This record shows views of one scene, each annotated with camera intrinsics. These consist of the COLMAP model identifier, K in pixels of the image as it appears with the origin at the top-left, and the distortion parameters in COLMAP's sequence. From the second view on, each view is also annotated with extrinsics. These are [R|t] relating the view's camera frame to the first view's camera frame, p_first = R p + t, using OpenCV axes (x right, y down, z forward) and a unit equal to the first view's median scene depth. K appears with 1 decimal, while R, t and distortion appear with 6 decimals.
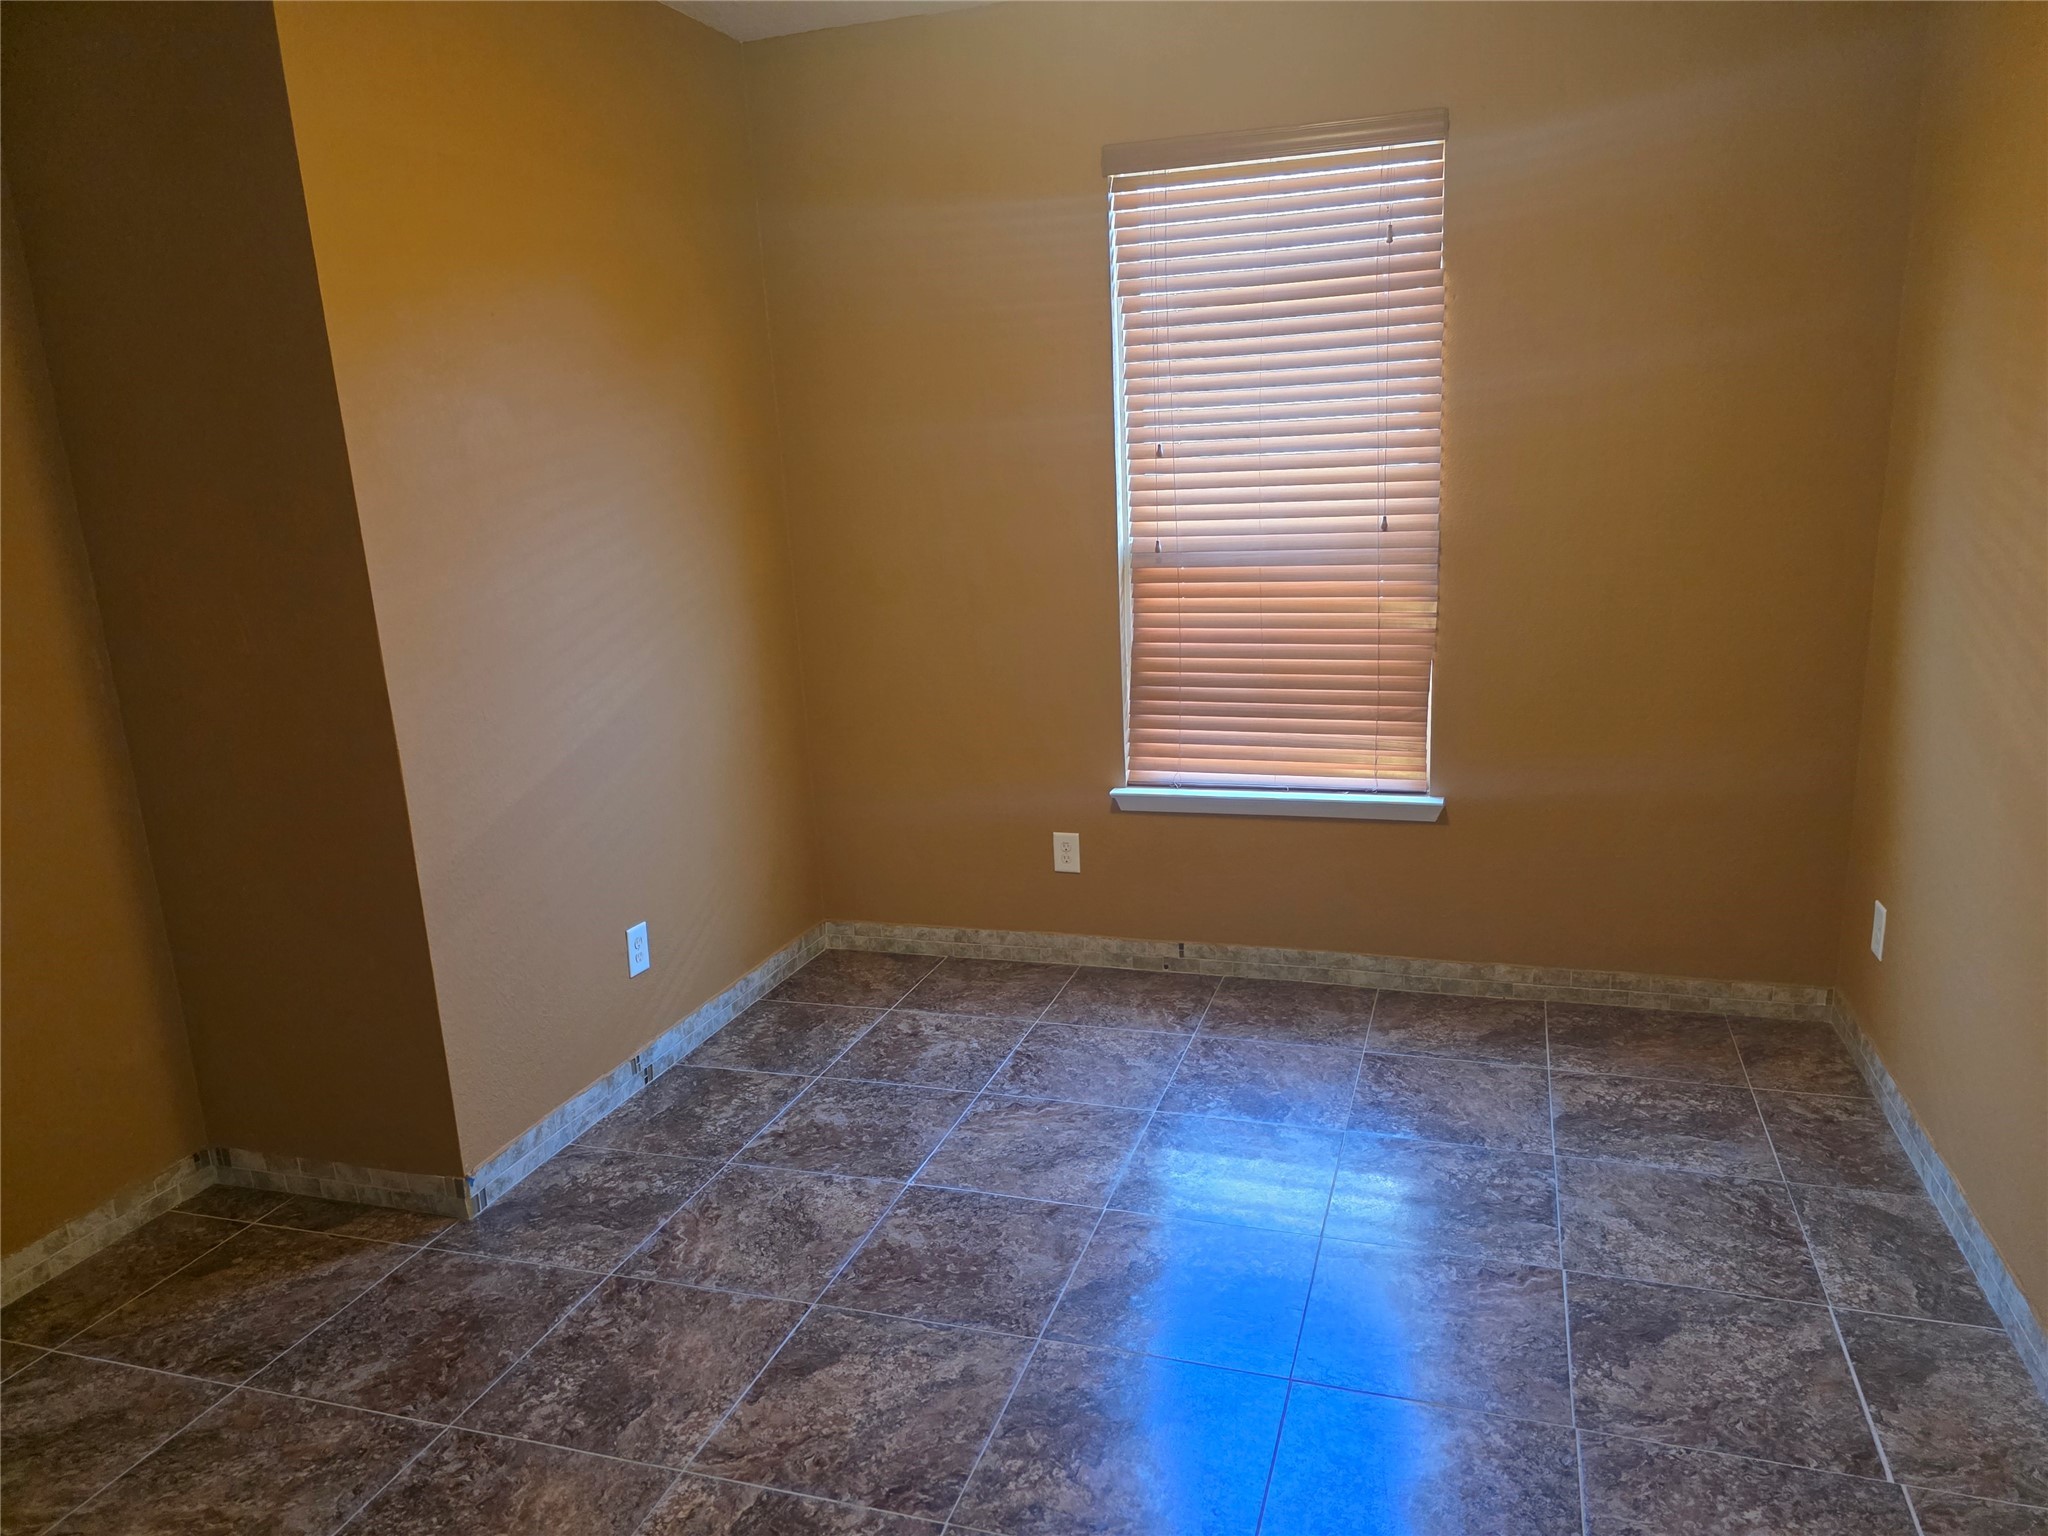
lens RADIAL K [[1371.7, 0, 1037.4], [0, 1371.7, 768.1], [0, 0, 1]] dist [0.048646, -0.025531]
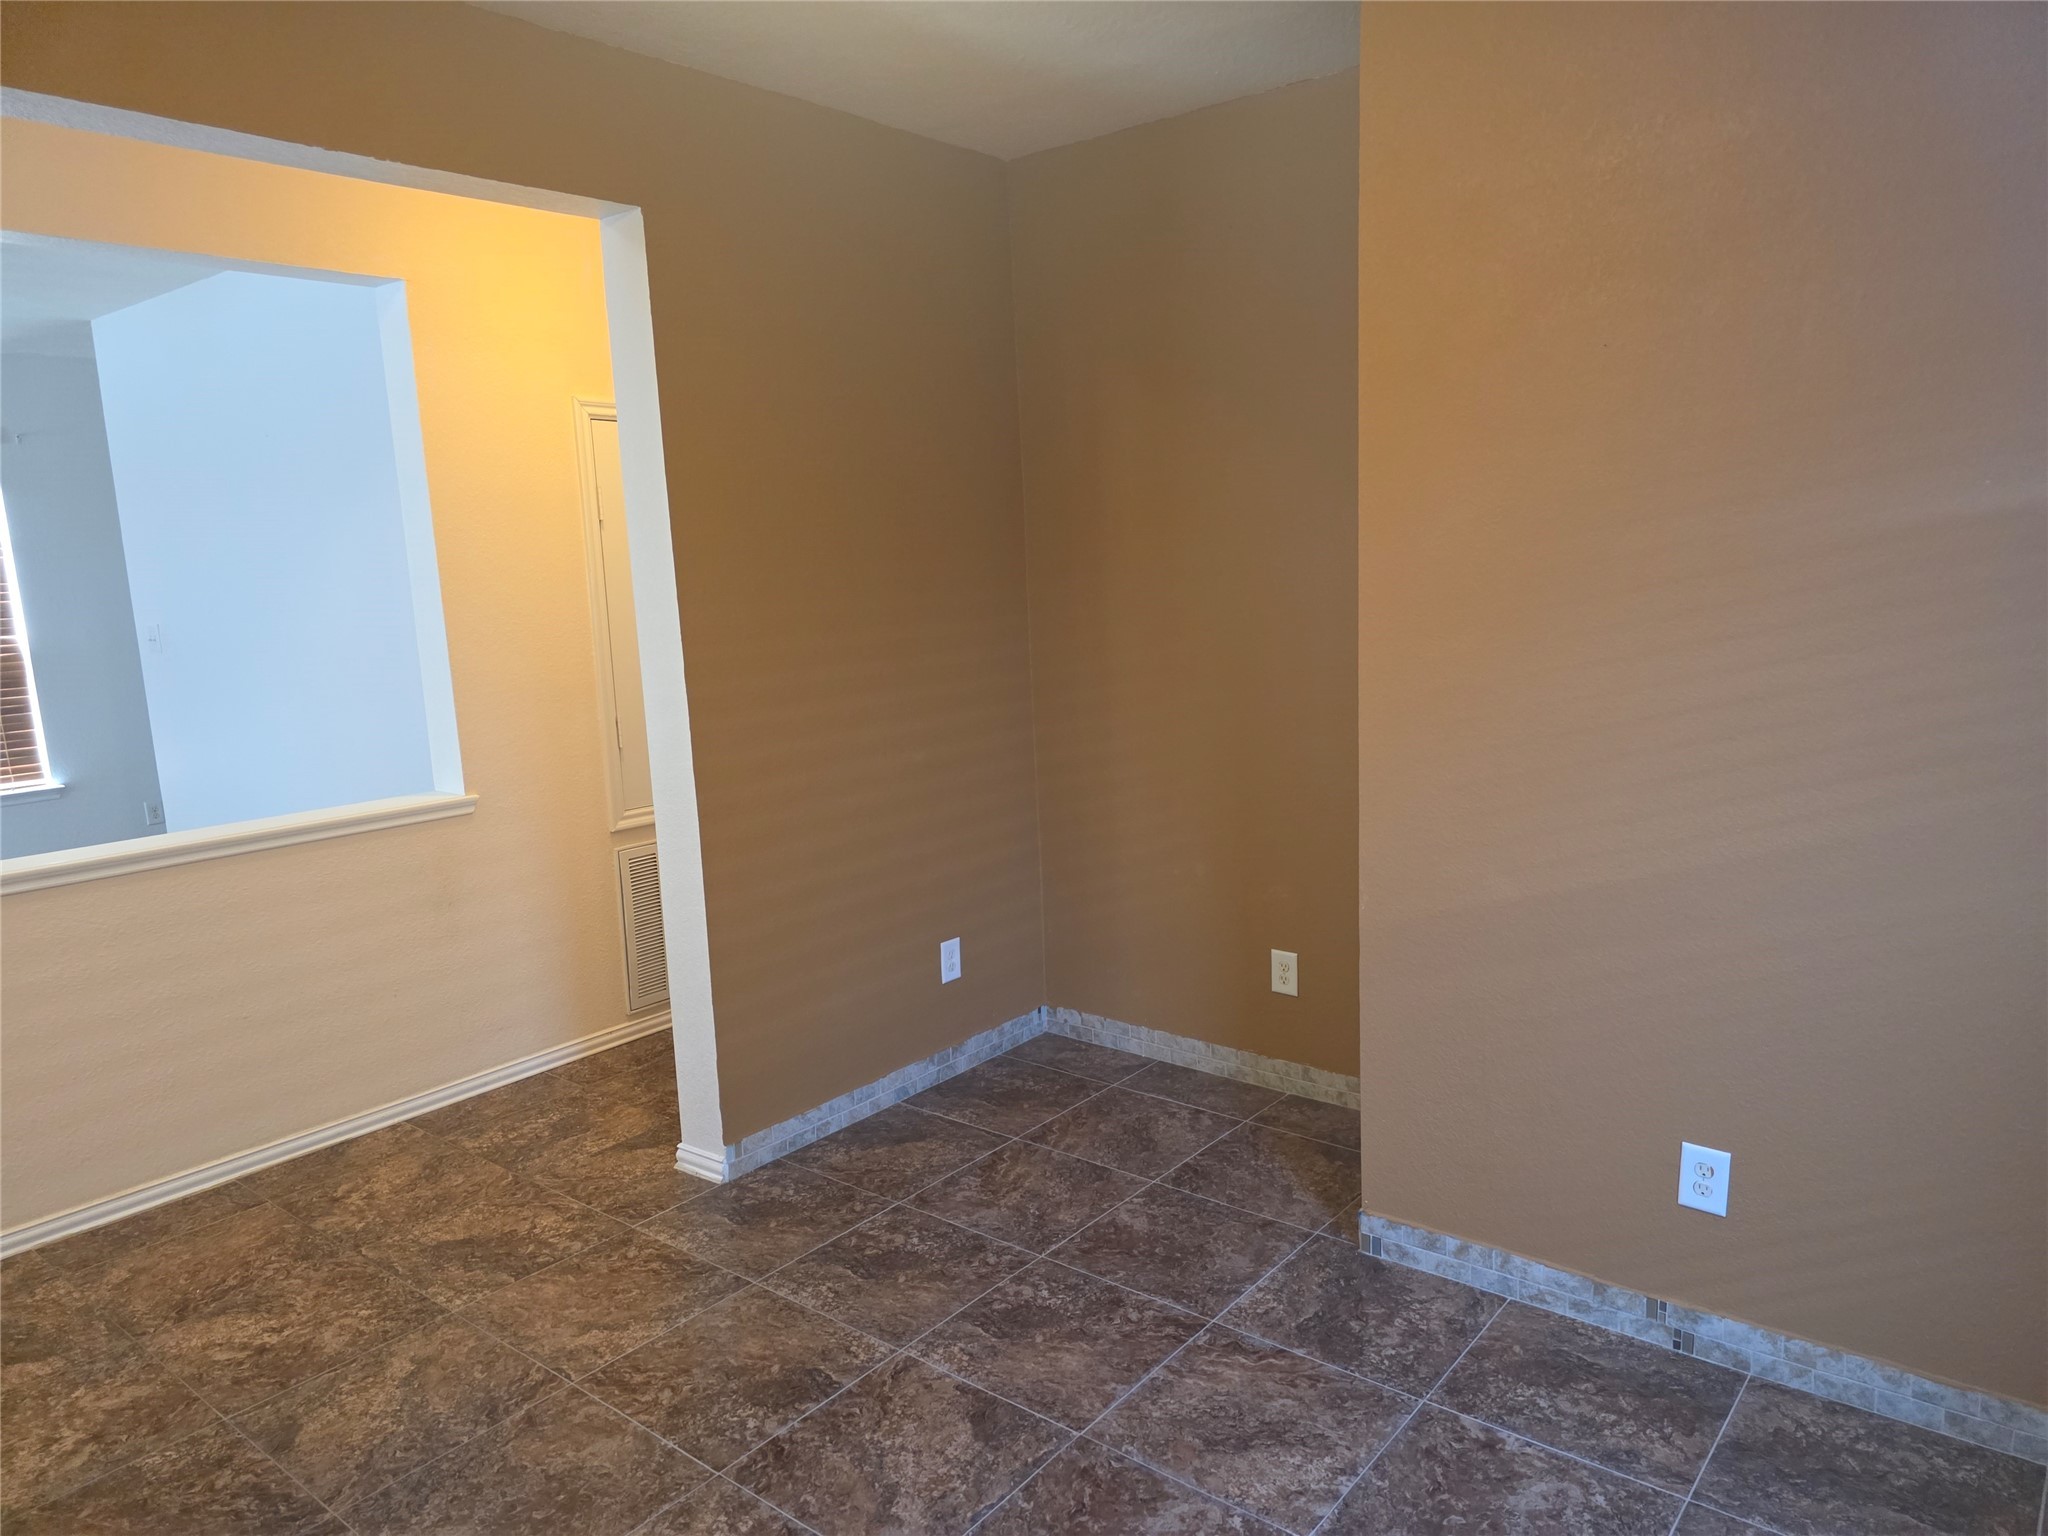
lens RADIAL K [[1371.7, 0, 1036.9], [0, 1371.7, 772.8], [0, 0, 1]] dist [0.048646, -0.025531]
pose [[-0.348114, 0.208864, -0.913889, 0.514986], [-0.153073, 0.949116, 0.275222, -0.246404], [0.924871, 0.235700, -0.298429, 0.956854]]
